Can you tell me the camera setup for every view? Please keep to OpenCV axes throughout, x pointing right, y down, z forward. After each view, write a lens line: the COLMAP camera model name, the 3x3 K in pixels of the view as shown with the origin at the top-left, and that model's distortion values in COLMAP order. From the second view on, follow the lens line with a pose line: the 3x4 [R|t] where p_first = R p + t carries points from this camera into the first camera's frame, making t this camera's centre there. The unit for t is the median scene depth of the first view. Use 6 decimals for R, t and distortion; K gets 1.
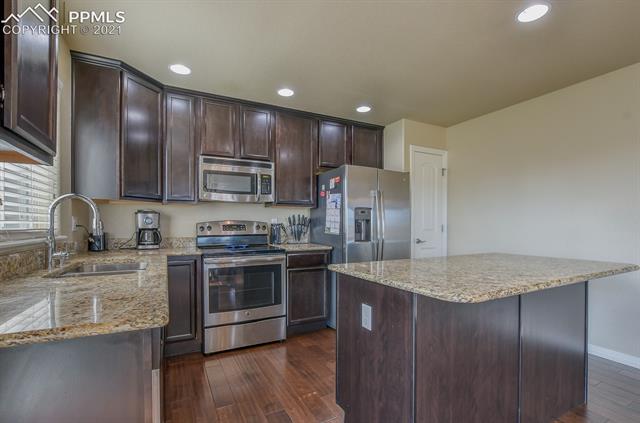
lens RADIAL K [[291.7, 0, 322.1], [0, 291.7, 224.9], [0, 0, 1]] dist [-0.004153, -0.000293]
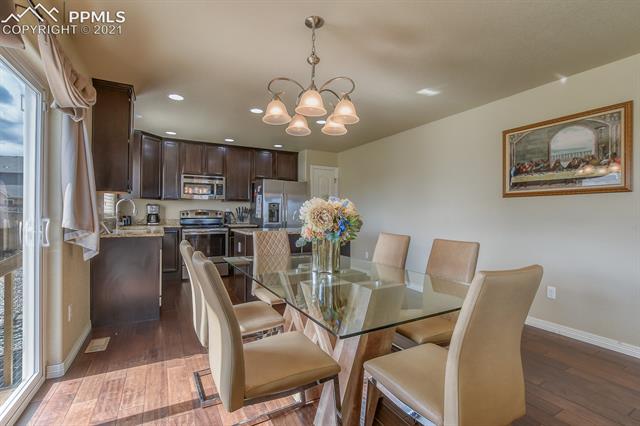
lens RADIAL K [[291.7, 0, 319.1], [0, 291.7, 212.8], [0, 0, 1]] dist [-0.004153, -0.000293]
pose [[0.999904, 0.007103, 0.011881, 0.389109], [-0.007039, 0.999961, -0.005388, 0.008220], [-0.011919, 0.005303, 0.999915, -0.771695]]
